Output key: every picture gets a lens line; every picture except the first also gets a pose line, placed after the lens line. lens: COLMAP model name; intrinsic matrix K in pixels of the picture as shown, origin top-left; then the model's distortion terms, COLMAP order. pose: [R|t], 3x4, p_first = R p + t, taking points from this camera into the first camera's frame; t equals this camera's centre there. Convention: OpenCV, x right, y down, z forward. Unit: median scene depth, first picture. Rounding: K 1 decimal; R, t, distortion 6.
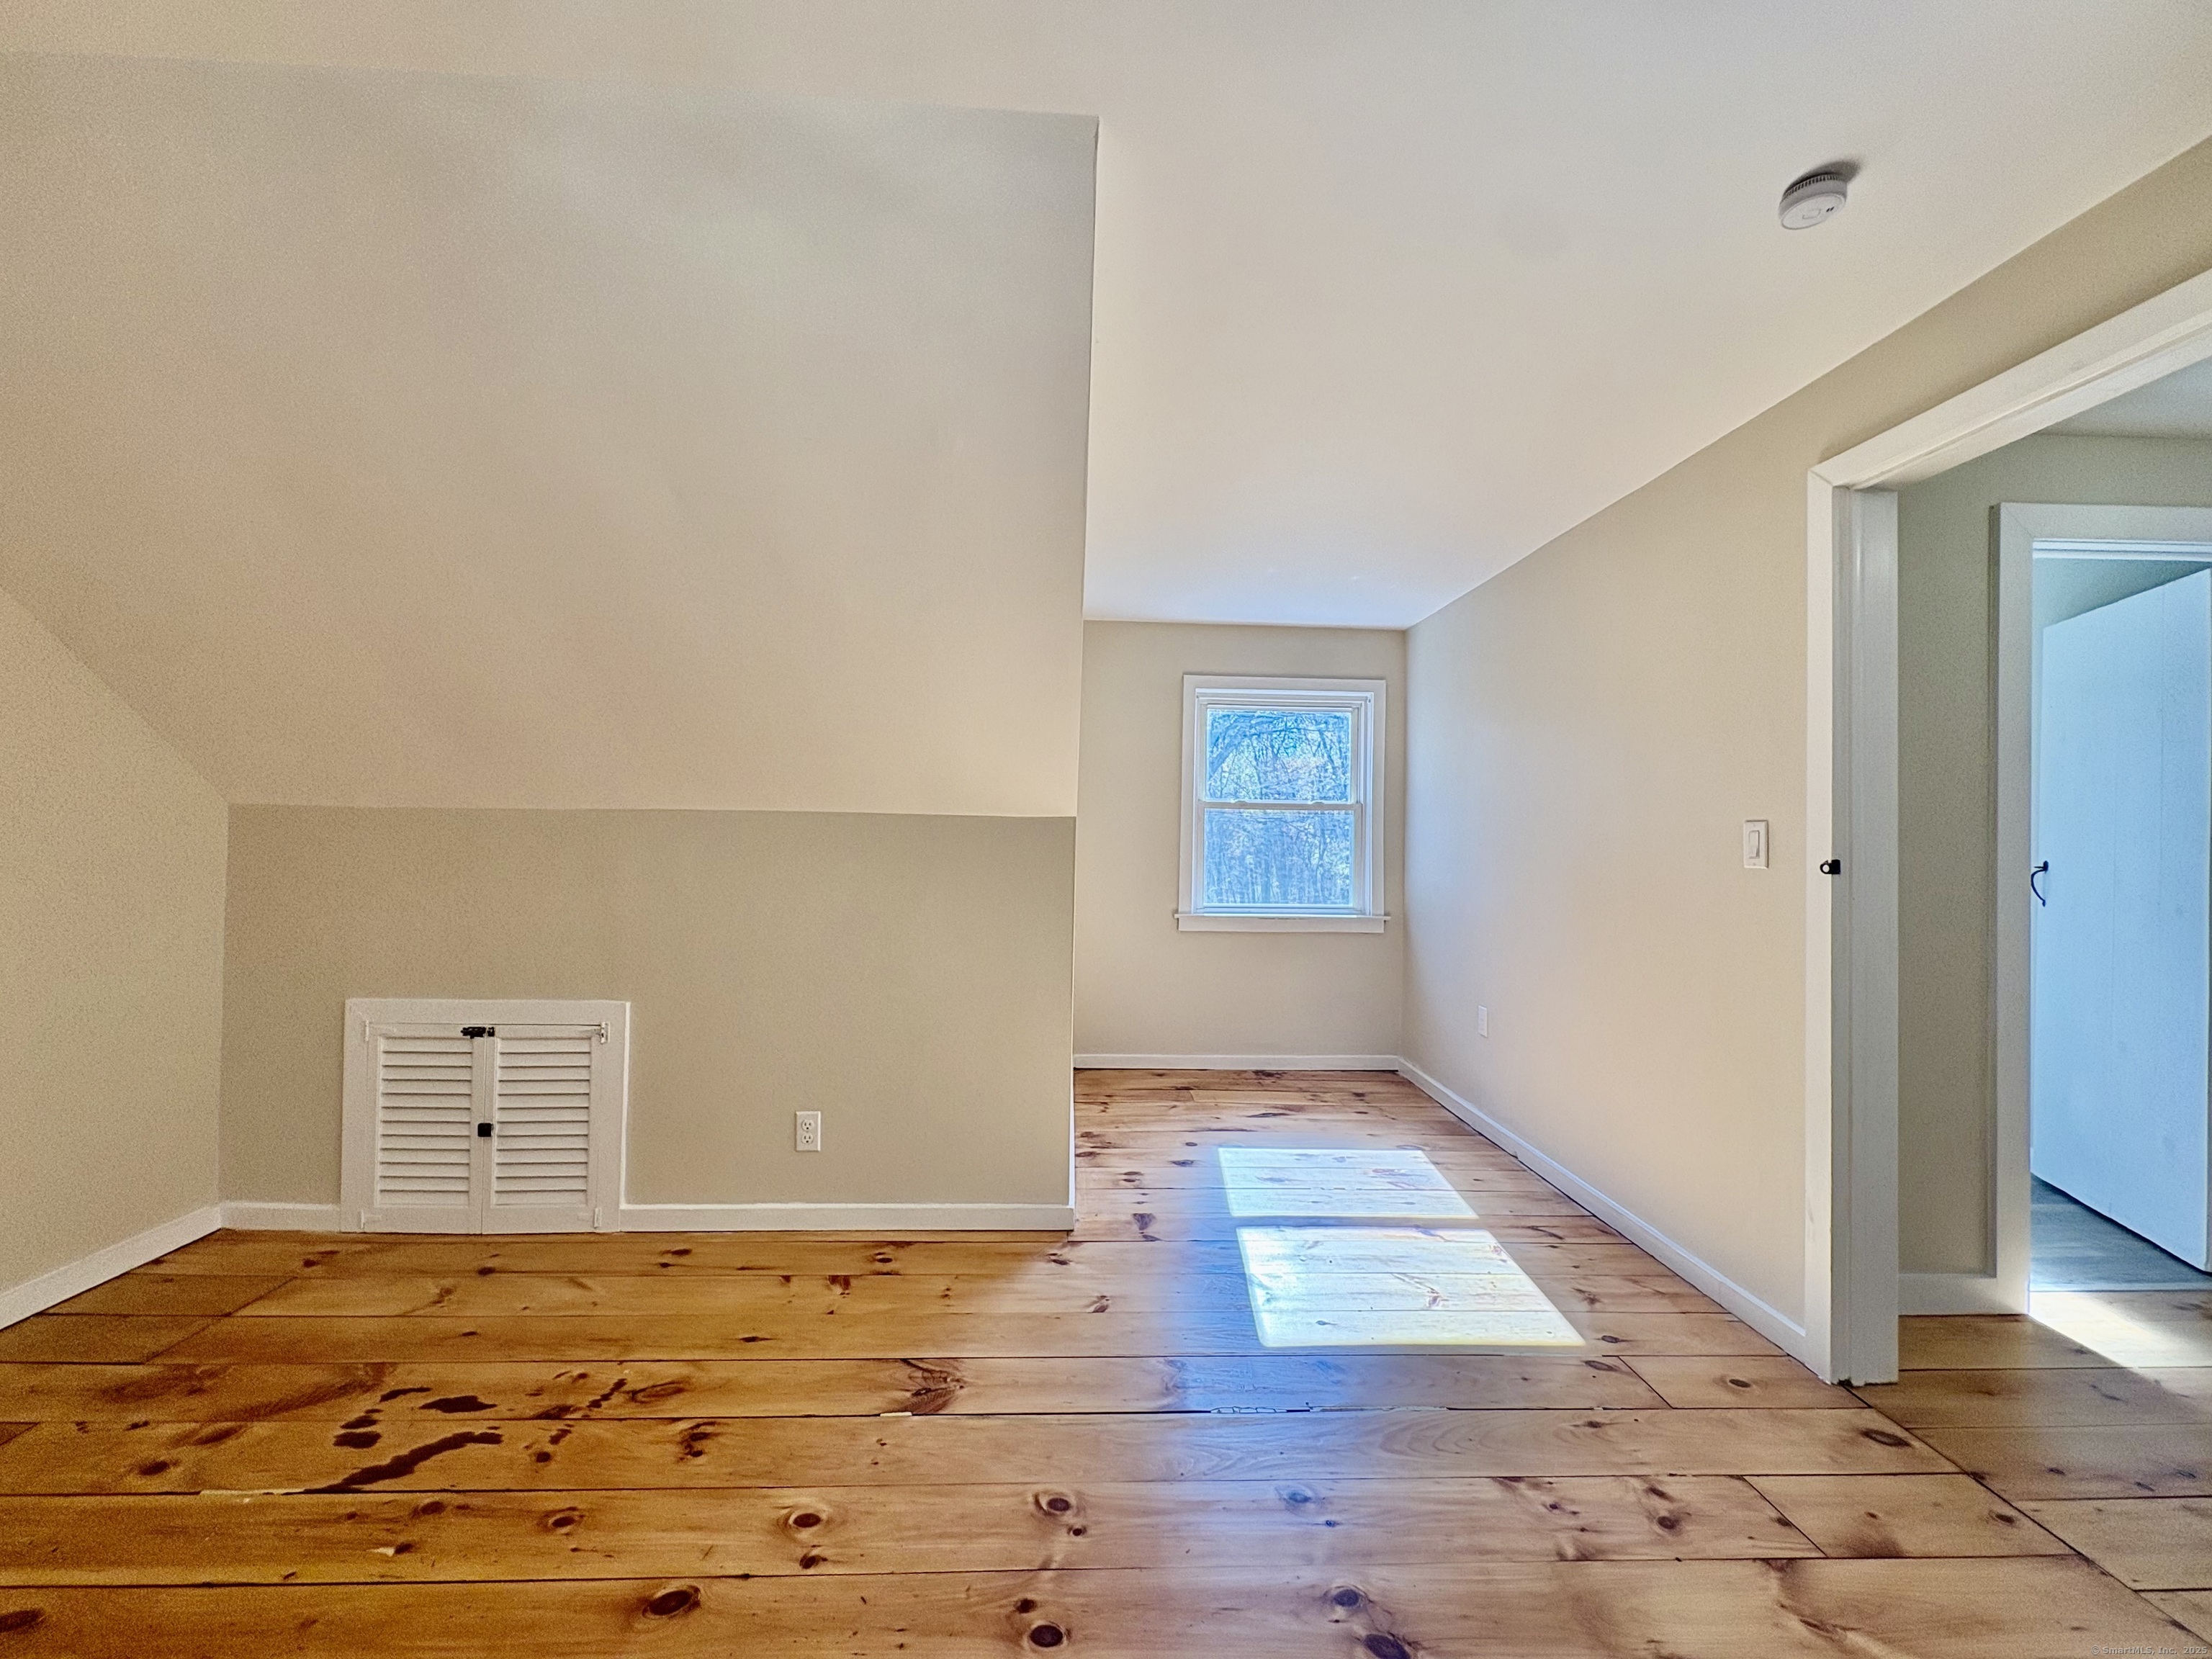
lens RADIAL K [[878.0, 0, 1104.8], [0, 878.0, 827.7], [0, 0, 1]] dist [0.000400, 0.000540]
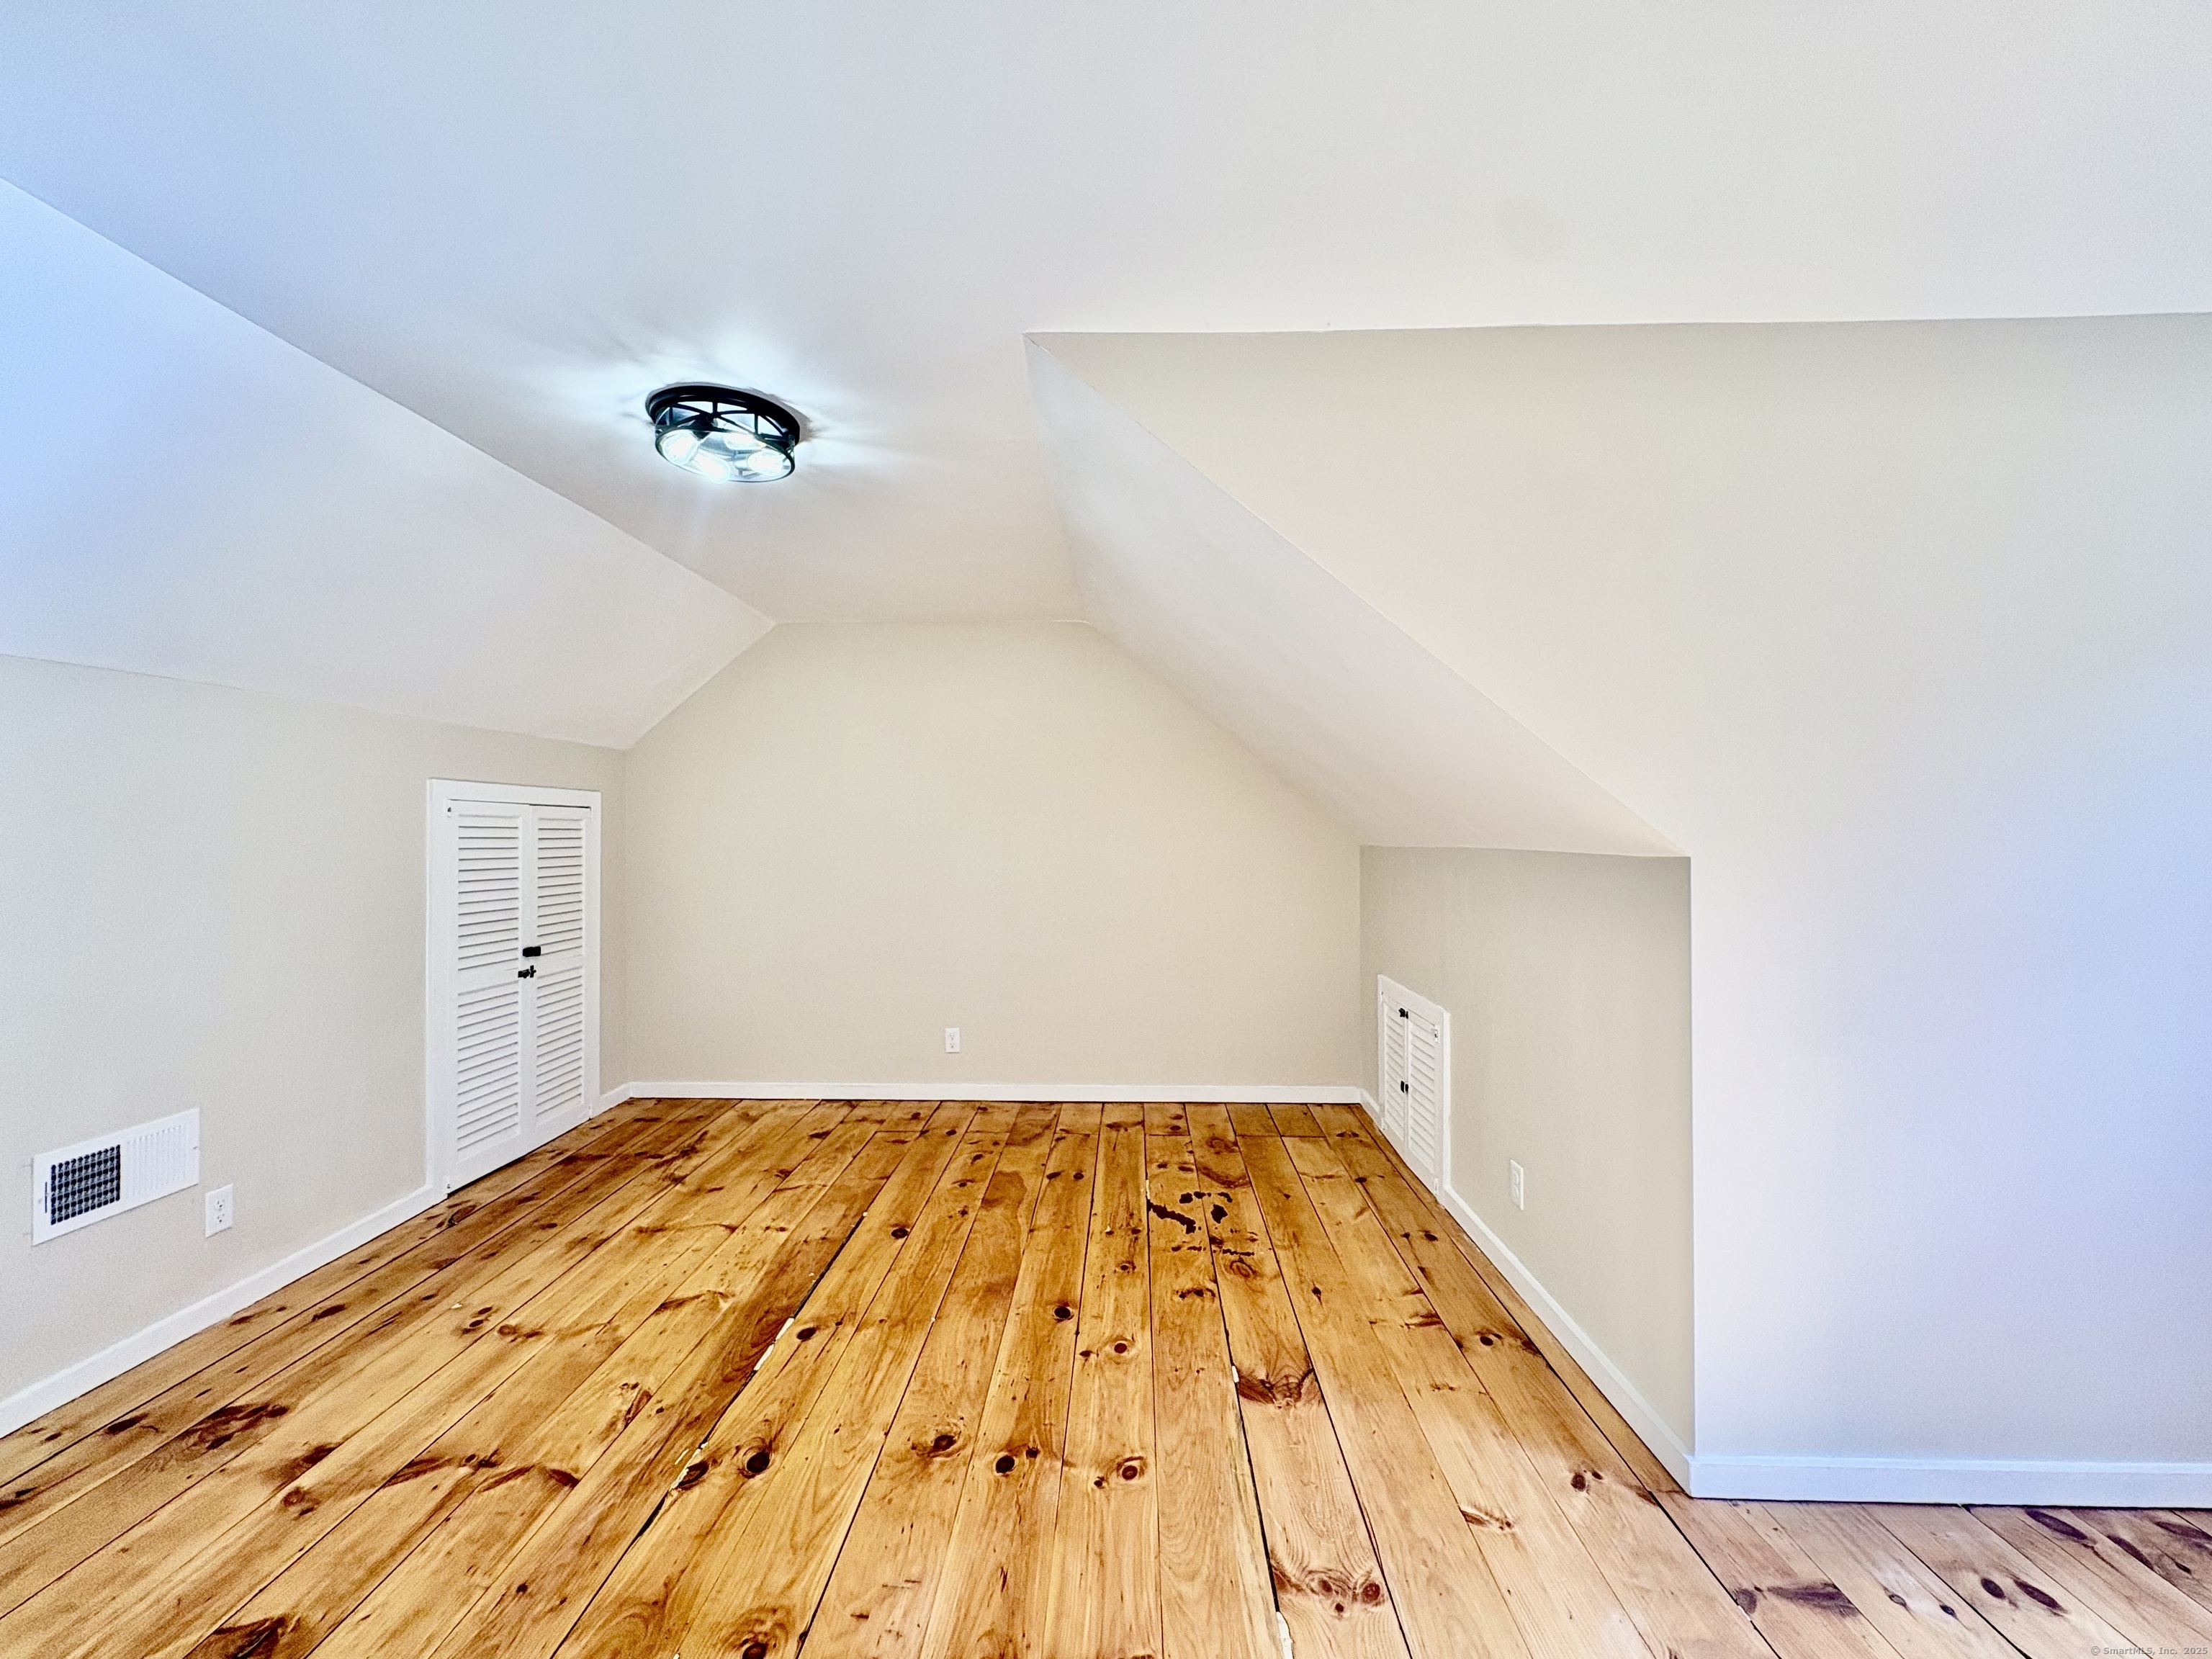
lens RADIAL K [[878.0, 0, 1104.8], [0, 878.0, 827.7], [0, 0, 1]] dist [0.000400, 0.000540]
pose [[-0.079705, -0.025296, -0.996498, 0.939718], [0.017137, 0.999495, -0.026743, -0.034667], [0.996671, -0.019209, -0.079231, 0.904717]]
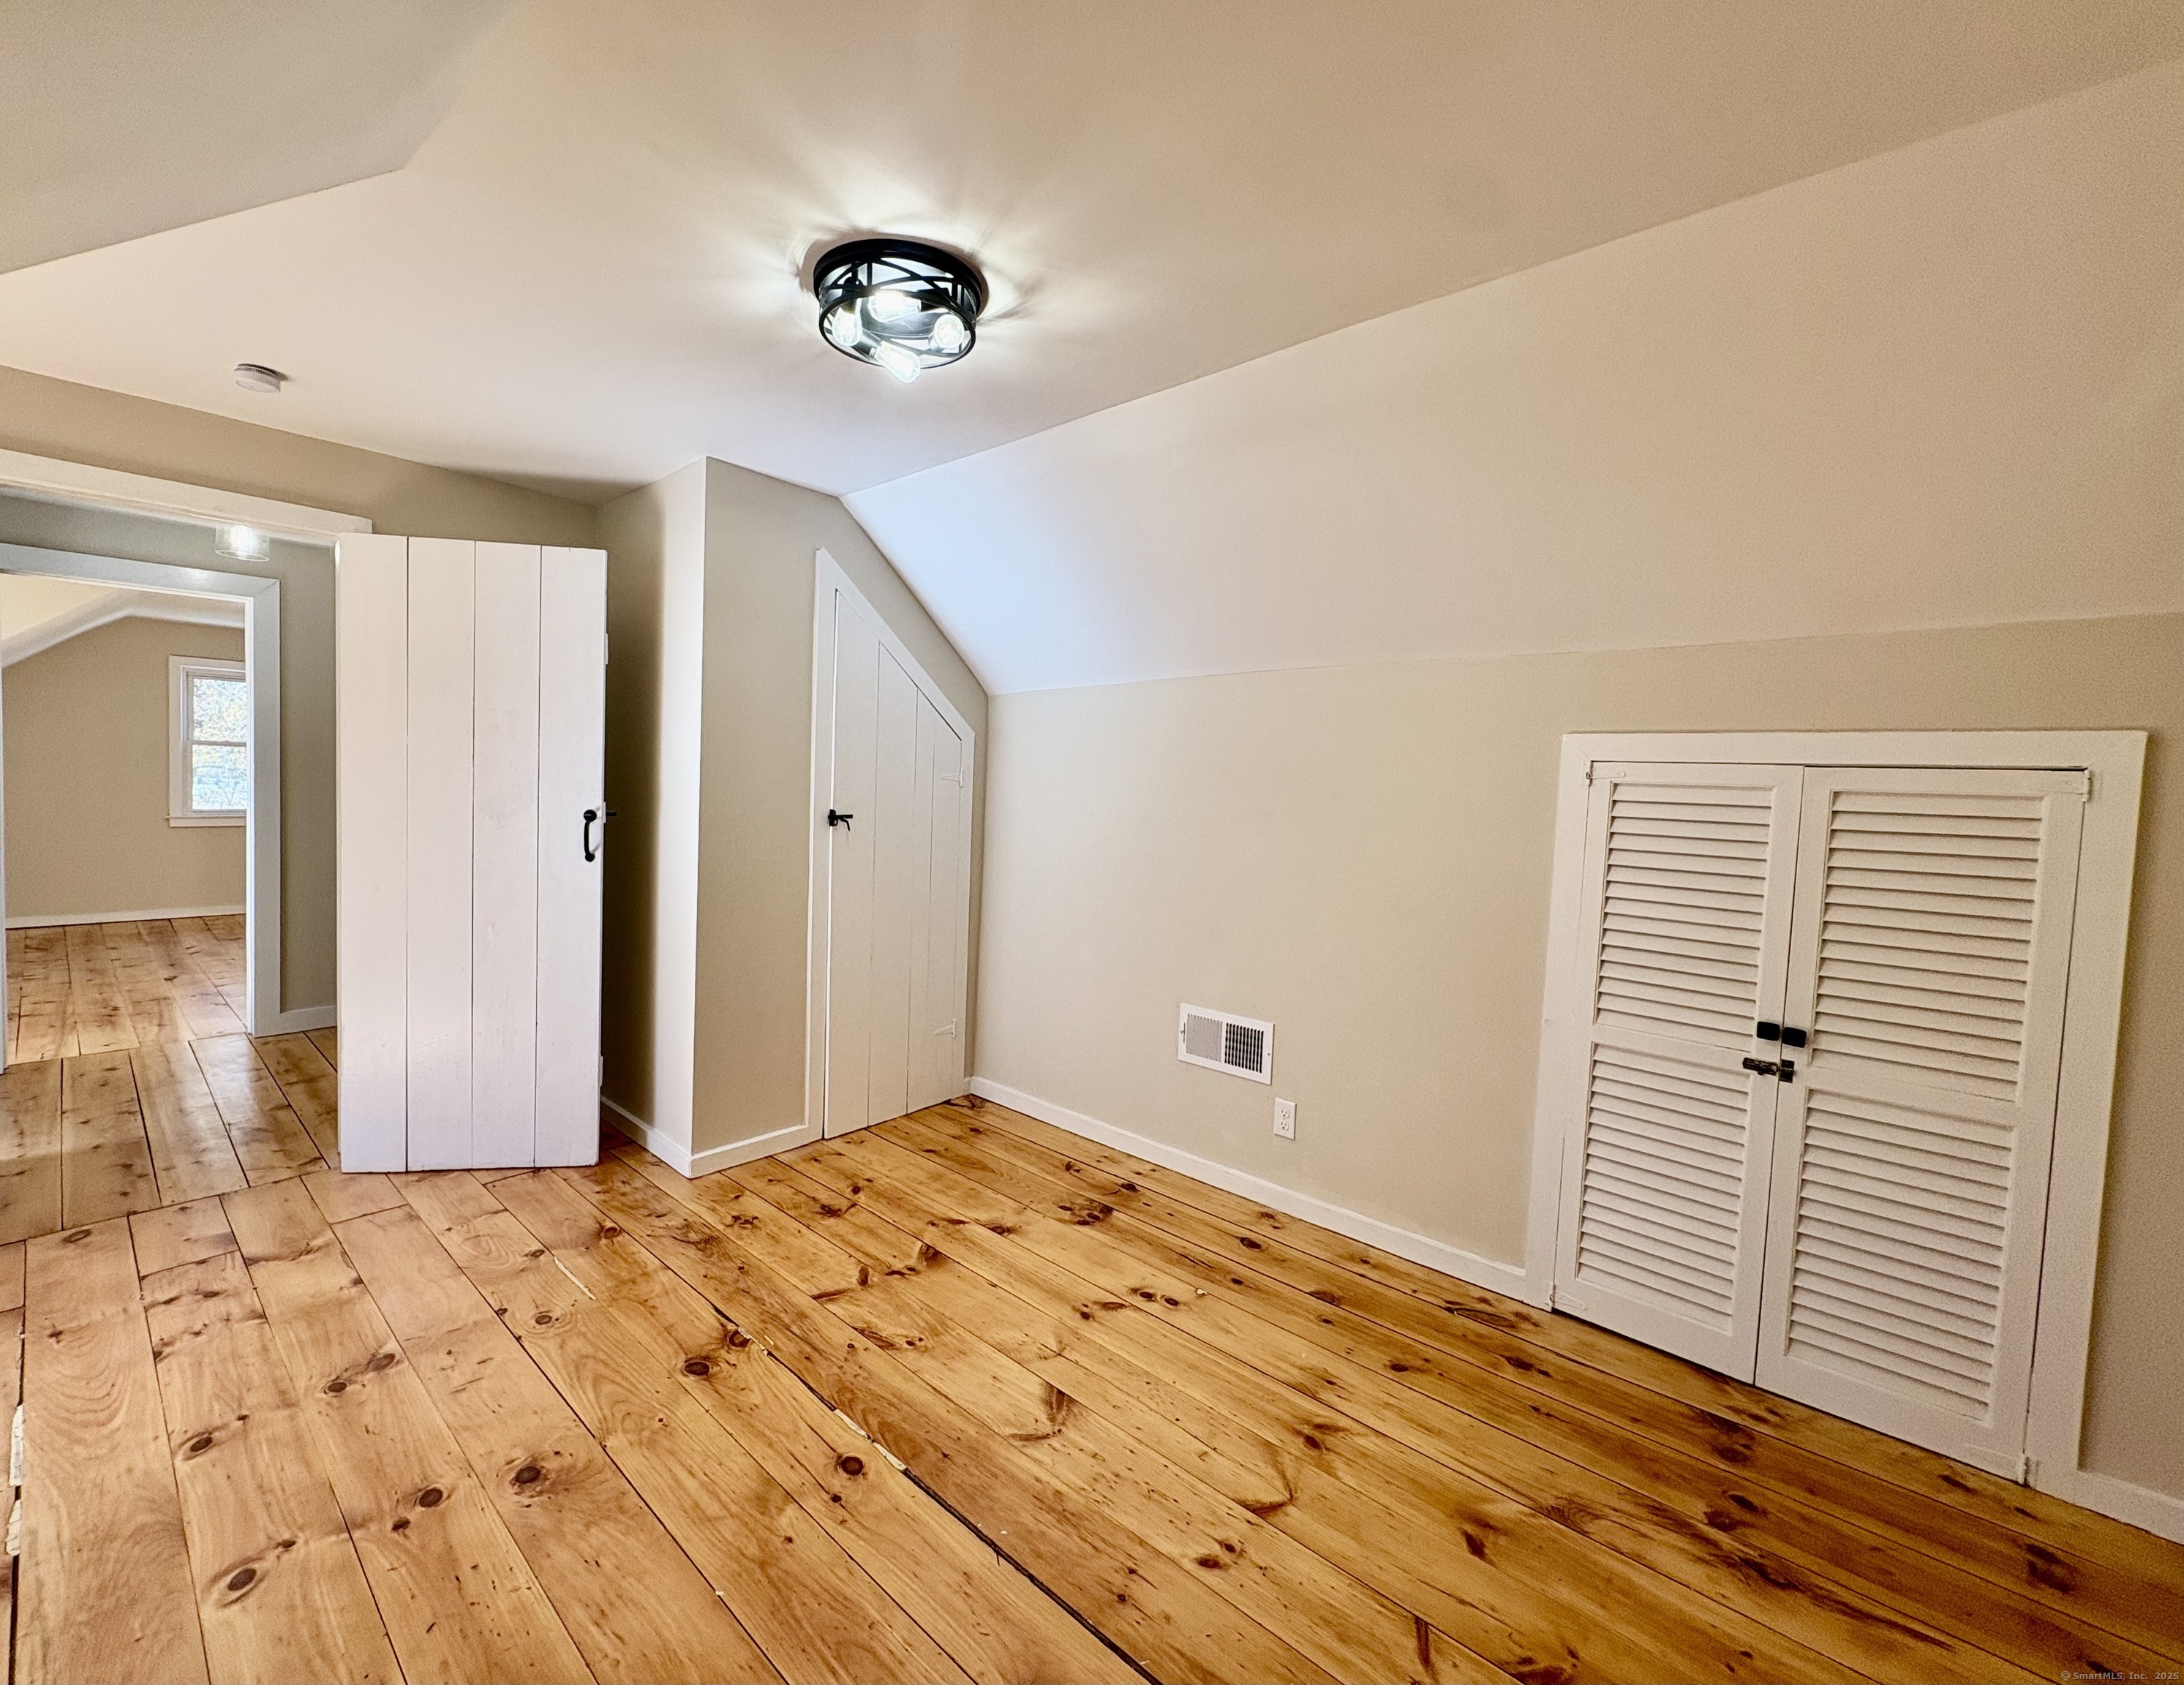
lens RADIAL K [[913.6, 0, 1029.2], [0, 913.6, 820.1], [0, 0, 1]] dist [0.002268, 0.000148]
pose [[-0.695391, -0.075686, 0.714634, -1.042650], [-0.060767, 0.997070, 0.046468, -0.089516], [-0.716057, -0.011113, -0.697953, 0.915936]]
